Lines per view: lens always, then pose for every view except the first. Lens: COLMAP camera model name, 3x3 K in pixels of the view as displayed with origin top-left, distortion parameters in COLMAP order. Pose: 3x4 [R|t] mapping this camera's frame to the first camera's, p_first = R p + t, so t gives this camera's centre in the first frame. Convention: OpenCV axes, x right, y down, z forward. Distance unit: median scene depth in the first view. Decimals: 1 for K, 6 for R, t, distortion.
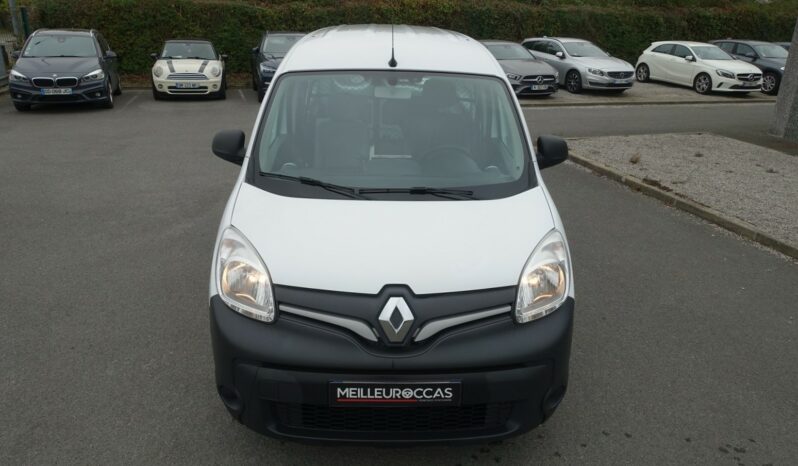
lens RADIAL K [[566.1, 0, 399.0], [0, 566.1, 233.0], [0, 0, 1]] dist [-0.007817, 0.000598]
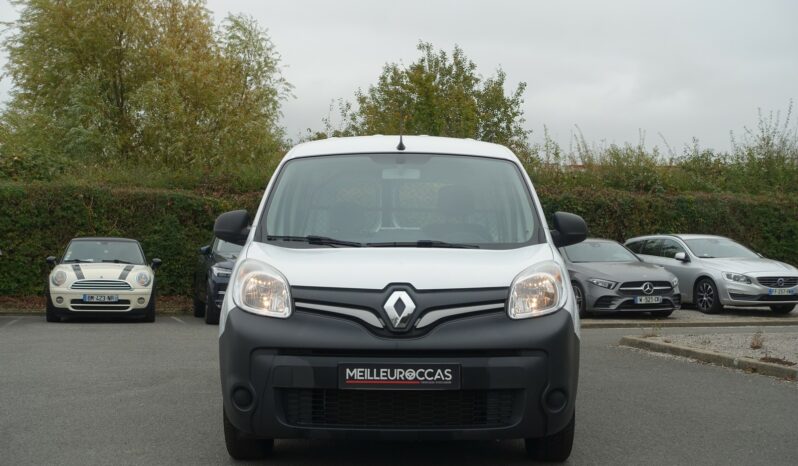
lens RADIAL K [[1077.3, 0, 399.0], [0, 1077.3, 233.0], [0, 0, 1]] dist [-0.017387, -0.006728]
pose [[0.999374, -0.017001, -0.031022, 0.010228], [0.004282, 0.928636, -0.370966, 0.131843], [0.035116, 0.370601, 0.928128, -0.169593]]
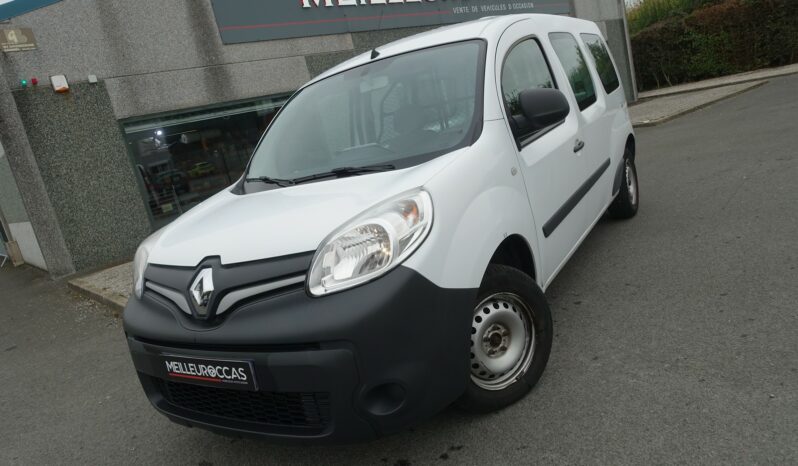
lens RADIAL K [[544.7, 0, 399.0], [0, 544.7, 233.0], [0, 0, 1]] dist [-0.007105, -0.002990]
pose [[0.814895, -0.086988, -0.573044, 0.131035], [0.022779, 0.992716, -0.118302, 0.028146], [0.579161, 0.083351, 0.810941, 0.071804]]
